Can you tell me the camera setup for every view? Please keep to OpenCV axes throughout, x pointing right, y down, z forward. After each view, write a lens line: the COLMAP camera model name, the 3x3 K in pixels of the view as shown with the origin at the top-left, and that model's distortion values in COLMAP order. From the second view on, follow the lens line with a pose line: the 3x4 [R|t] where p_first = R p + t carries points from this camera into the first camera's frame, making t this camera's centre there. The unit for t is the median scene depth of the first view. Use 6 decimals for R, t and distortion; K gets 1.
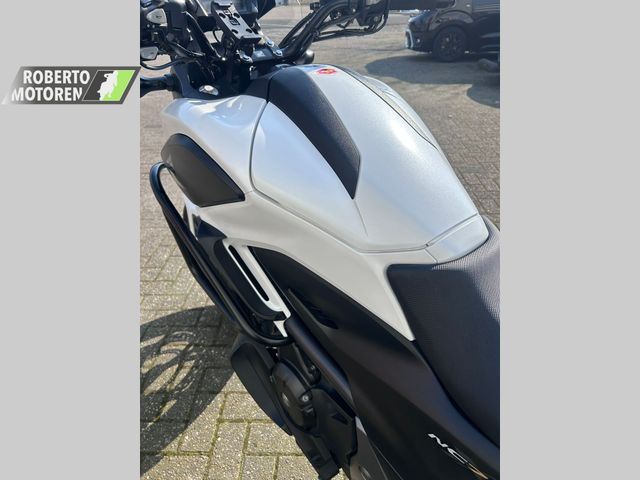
lens RADIAL K [[371.3, 0, 320.0], [0, 371.3, 240.0], [0, 0, 1]] dist [-0.000339, -0.000165]
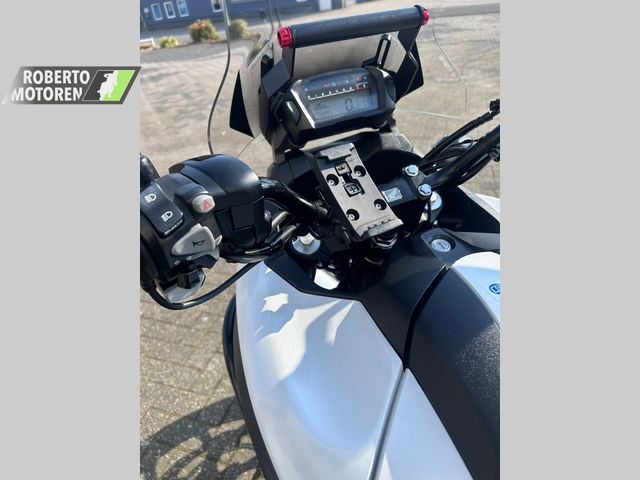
lens RADIAL K [[371.3, 0, 320.0], [0, 371.3, 240.0], [0, 0, 1]] dist [-0.000339, -0.000165]
pose [[0.957187, 0.097212, -0.272658, -0.124582], [-0.092106, 0.995251, 0.031495, -0.517952], [0.274425, -0.005033, 0.961595, 0.473030]]
